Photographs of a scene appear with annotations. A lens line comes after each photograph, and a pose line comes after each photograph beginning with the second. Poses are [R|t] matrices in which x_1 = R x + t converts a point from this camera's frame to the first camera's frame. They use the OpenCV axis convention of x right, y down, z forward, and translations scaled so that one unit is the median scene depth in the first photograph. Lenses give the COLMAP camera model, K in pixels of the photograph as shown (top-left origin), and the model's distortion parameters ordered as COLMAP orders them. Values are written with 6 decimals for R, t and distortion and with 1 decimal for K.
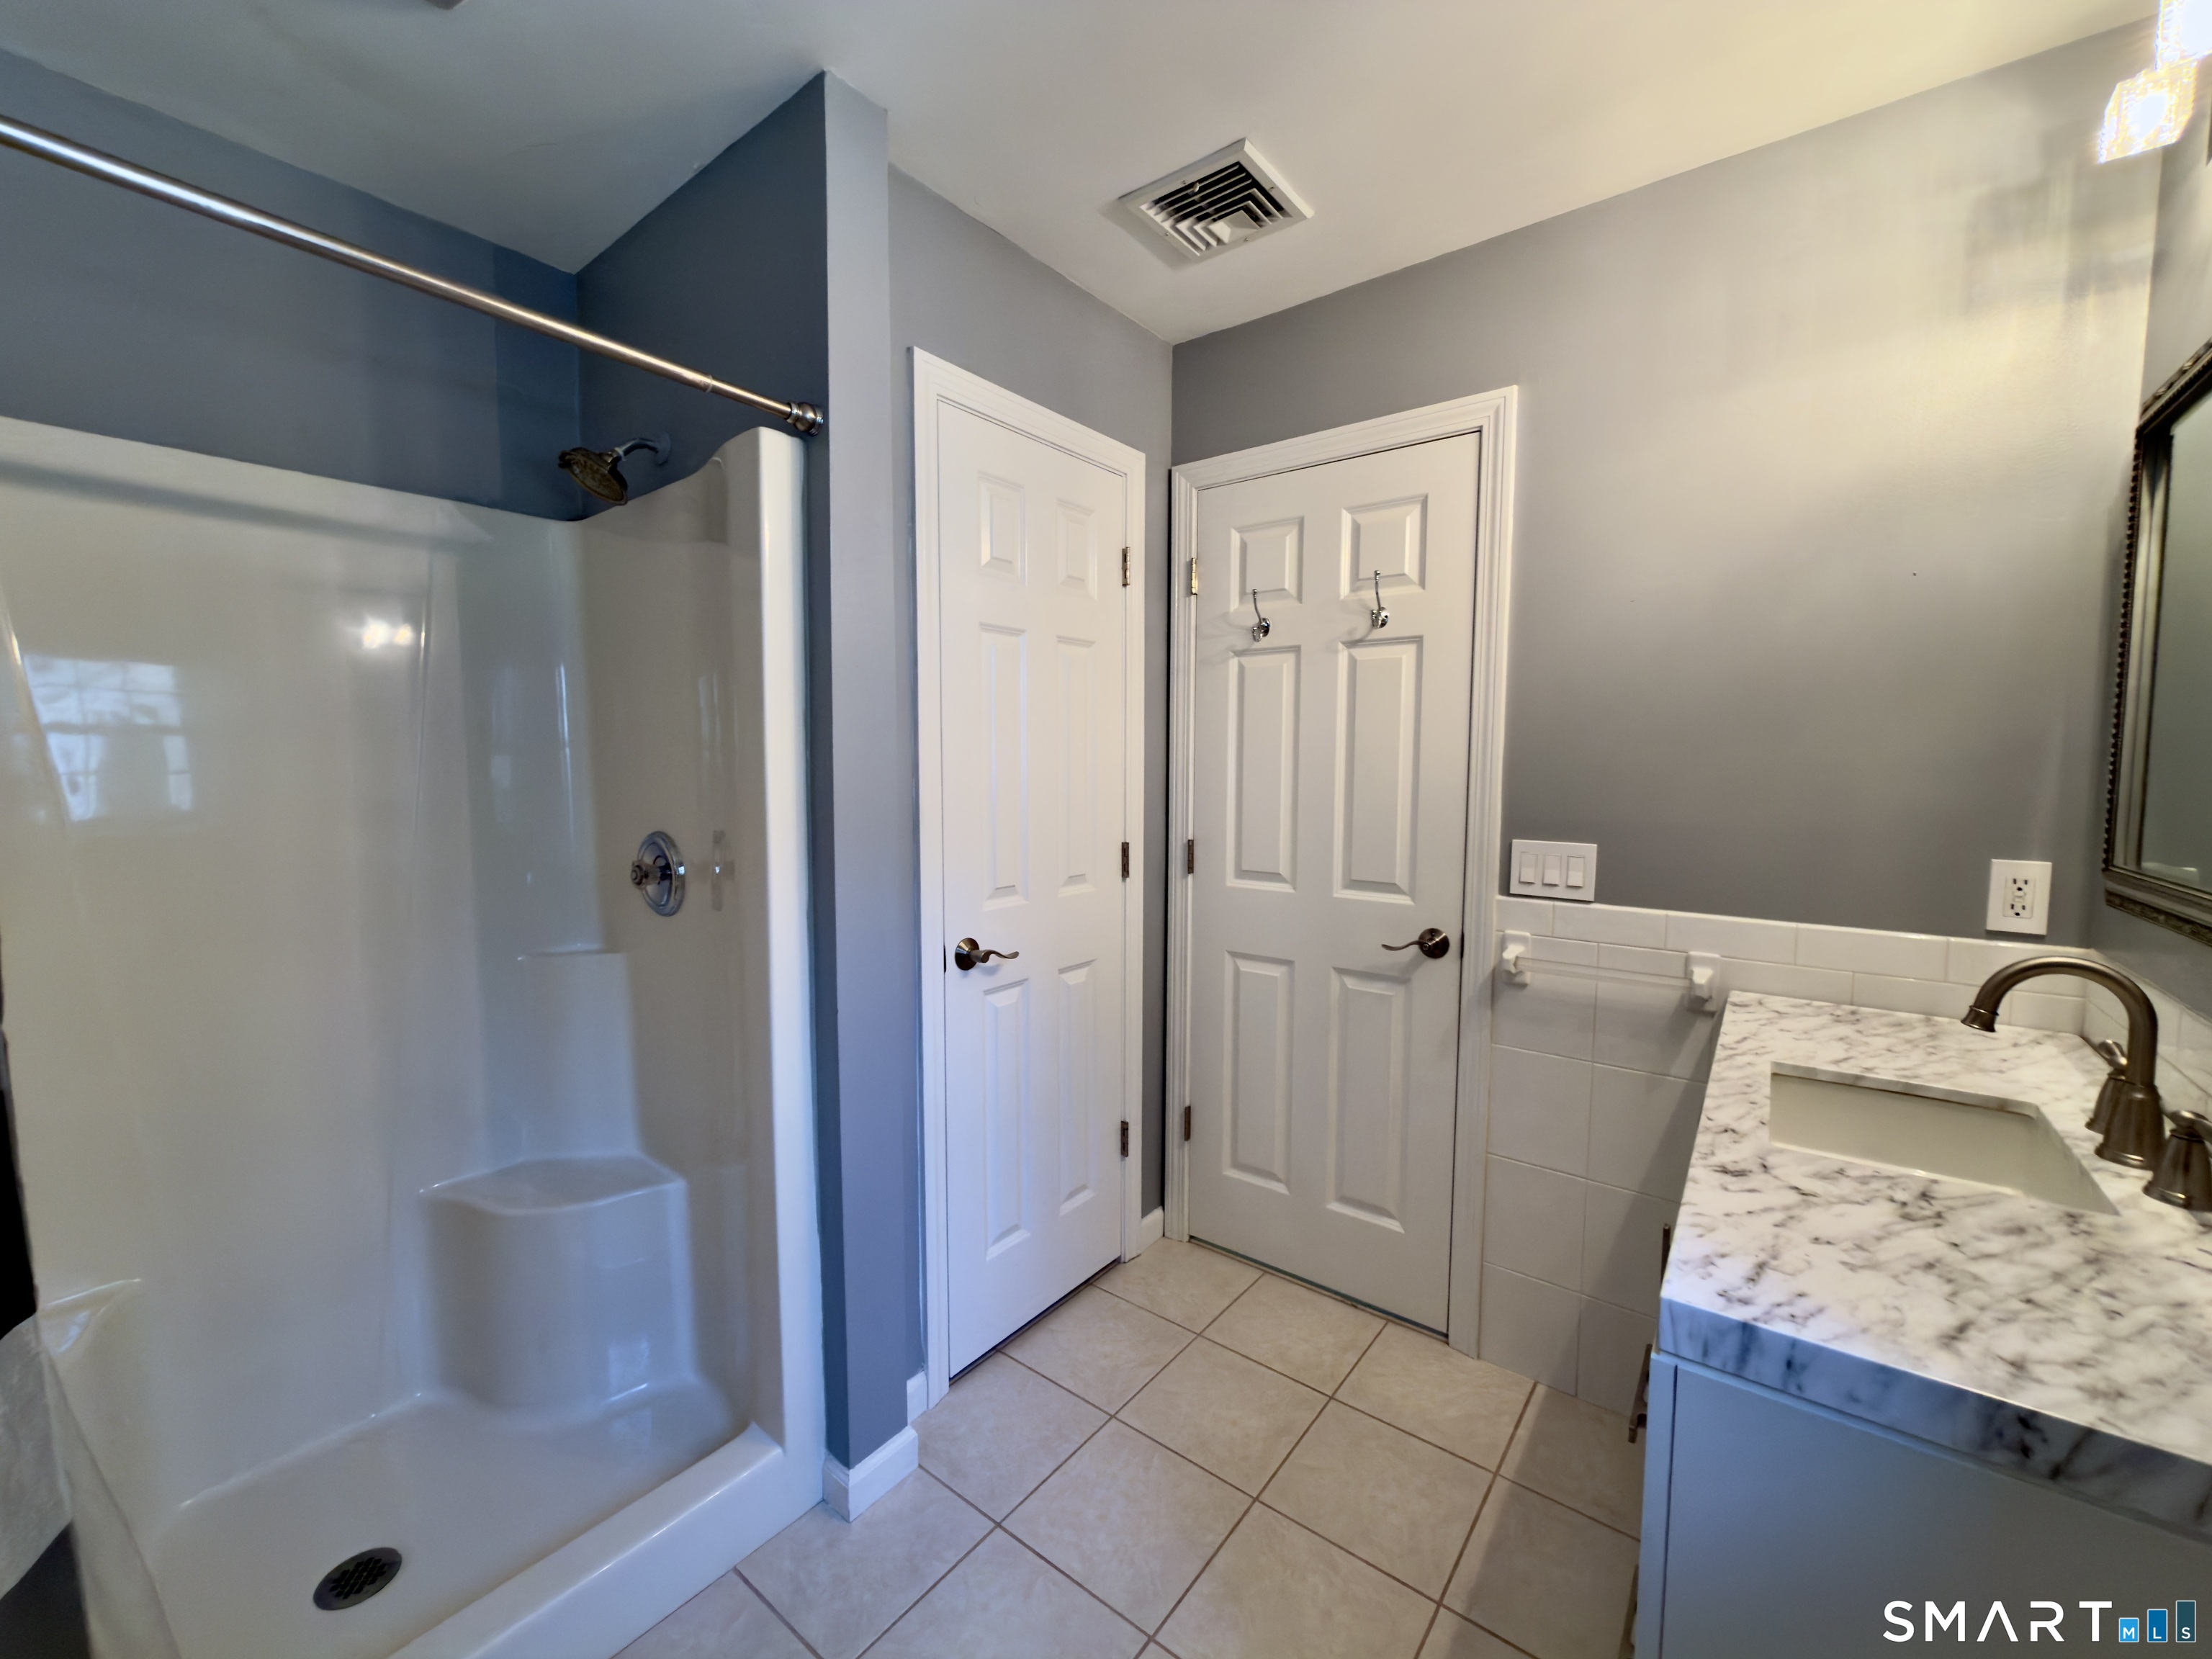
lens RADIAL K [[895.1, 0, 1104.0], [0, 895.1, 837.5], [0, 0, 1]] dist [-0.001025, -0.000227]
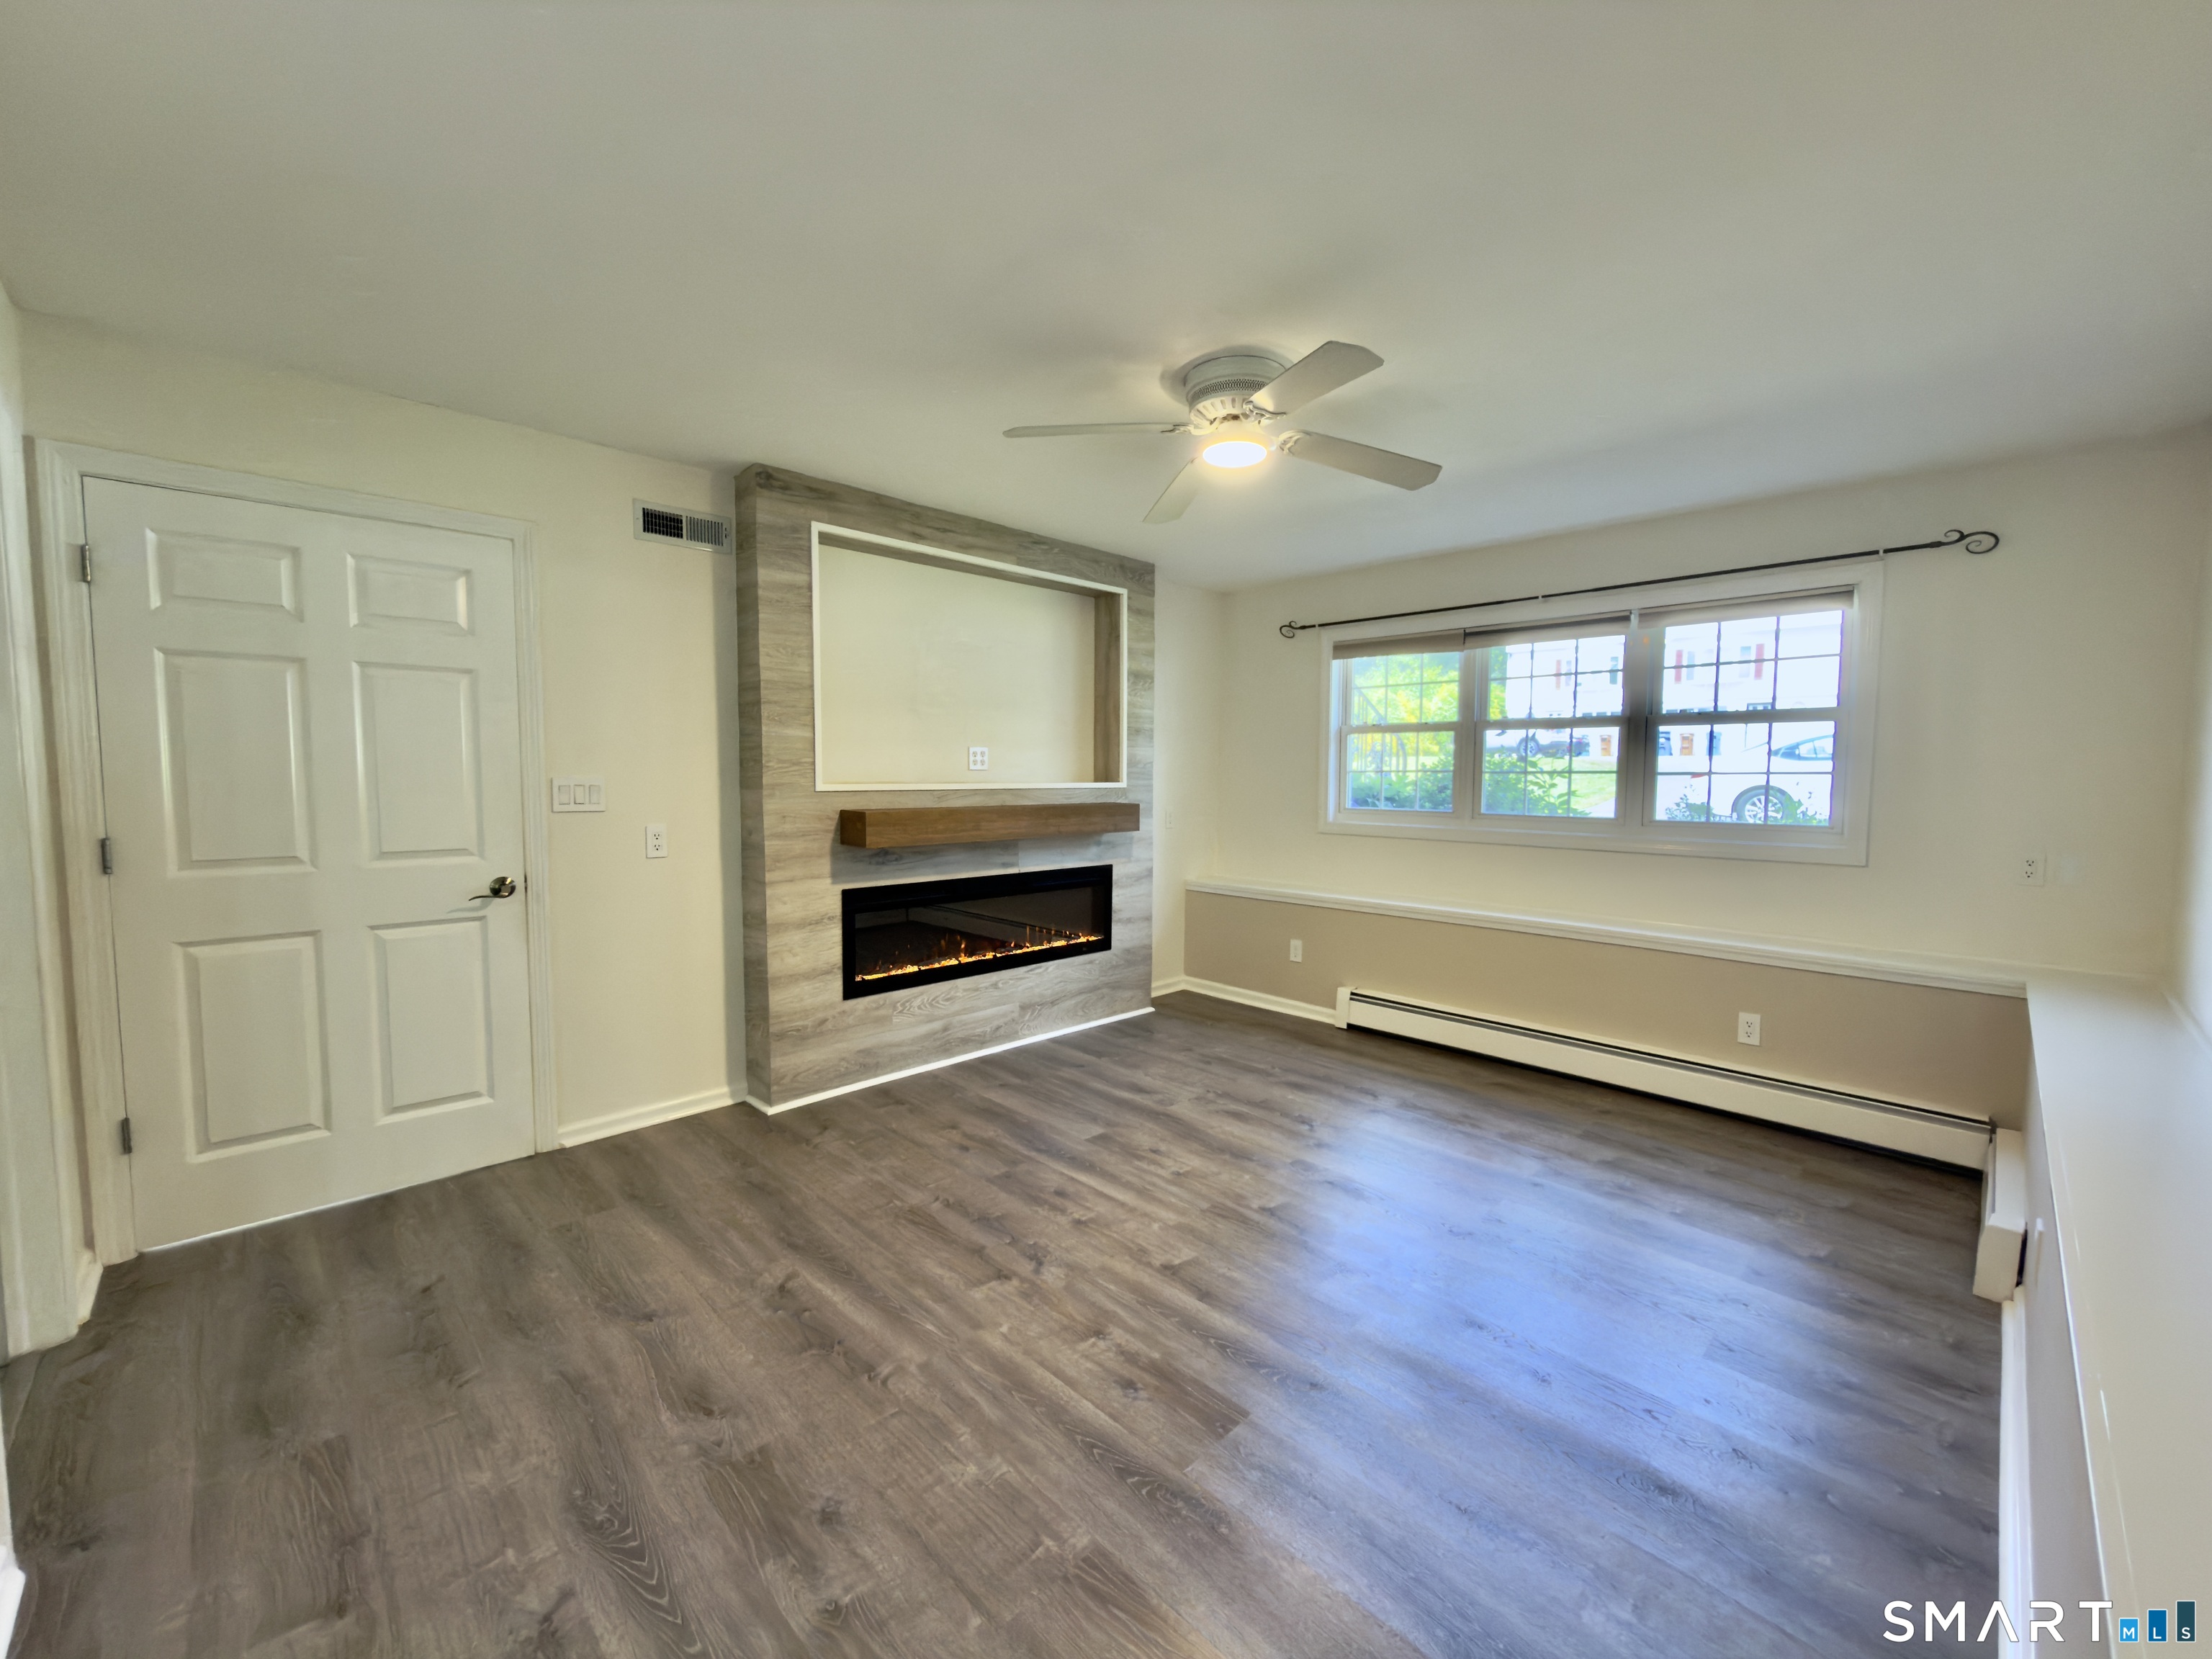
lens RADIAL K [[895.1, 0, 1100.6], [0, 895.1, 831.7], [0, 0, 1]] dist [-0.001025, -0.000227]
pose [[0.128355, -0.064732, 0.989613, -0.875356], [0.057749, 0.996662, 0.057703, 0.005033], [-0.990046, 0.049743, 0.131665, -0.103133]]
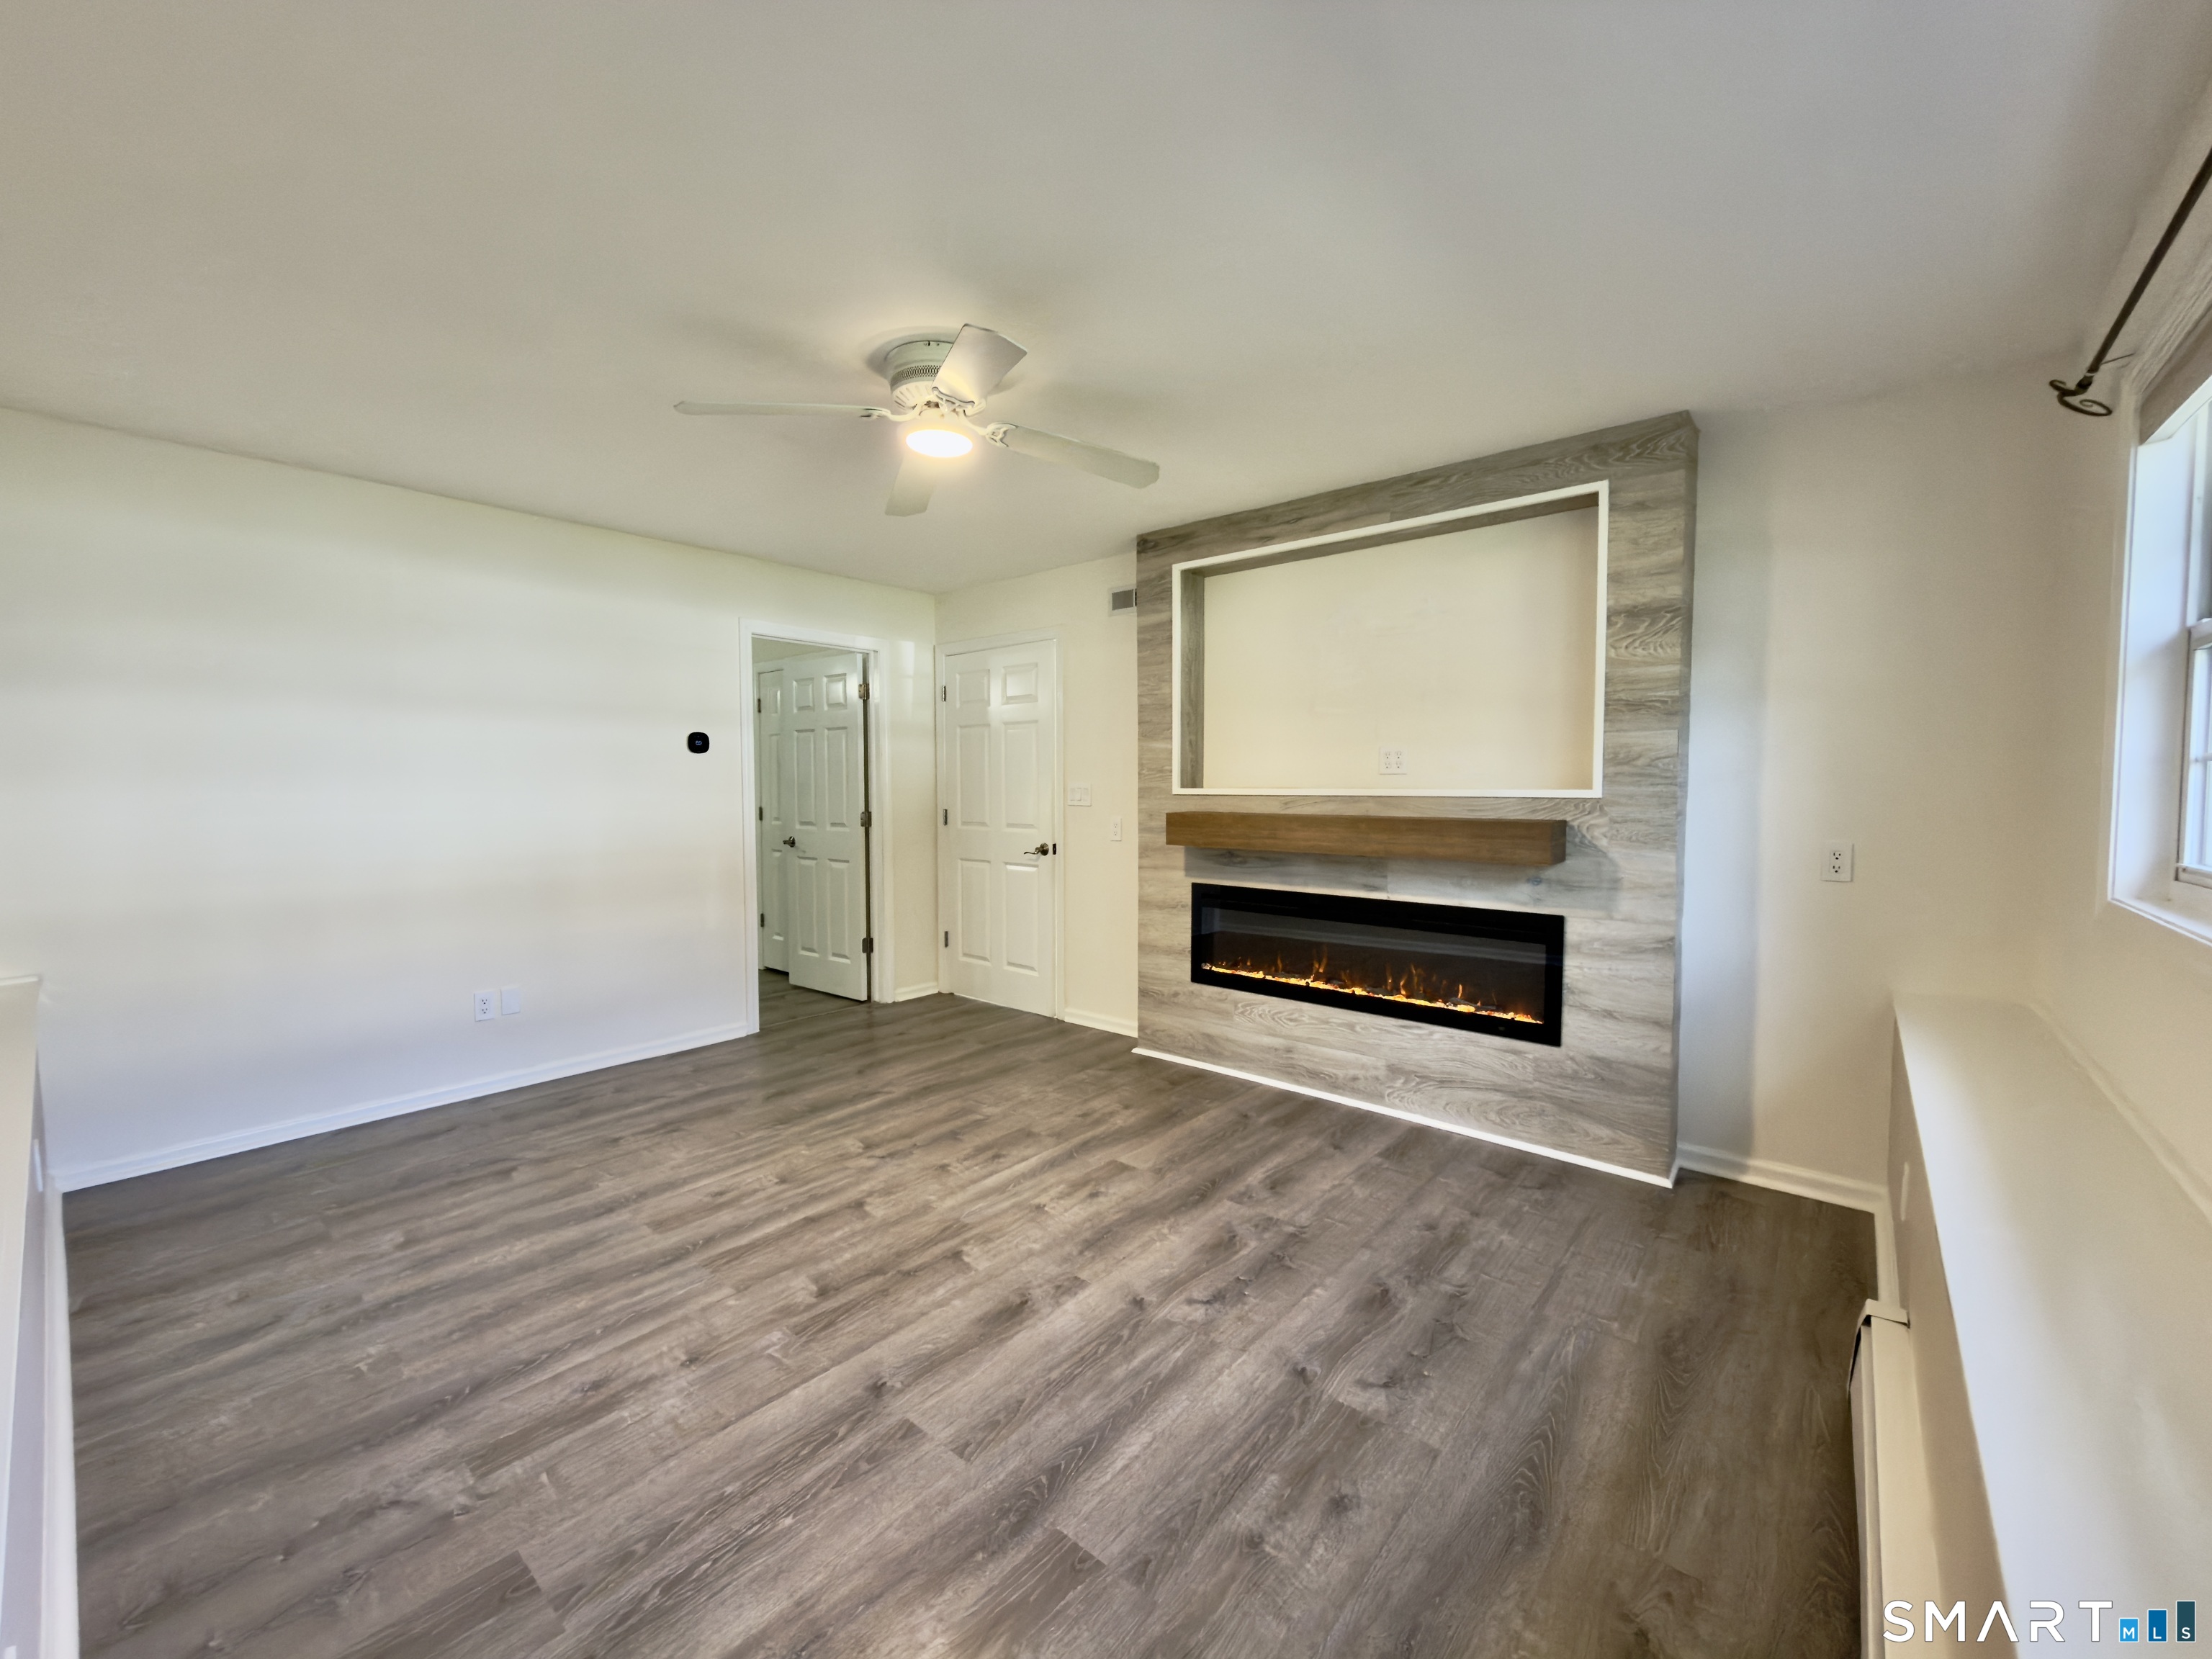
lens RADIAL K [[895.1, 0, 1097.5], [0, 895.1, 826.6], [0, 0, 1]] dist [-0.001025, -0.000227]
pose [[0.998763, 0.003614, -0.049600, 0.634163], [-0.004558, 0.999810, -0.018939, 0.102855], [0.049522, 0.019141, 0.998590, -1.302959]]
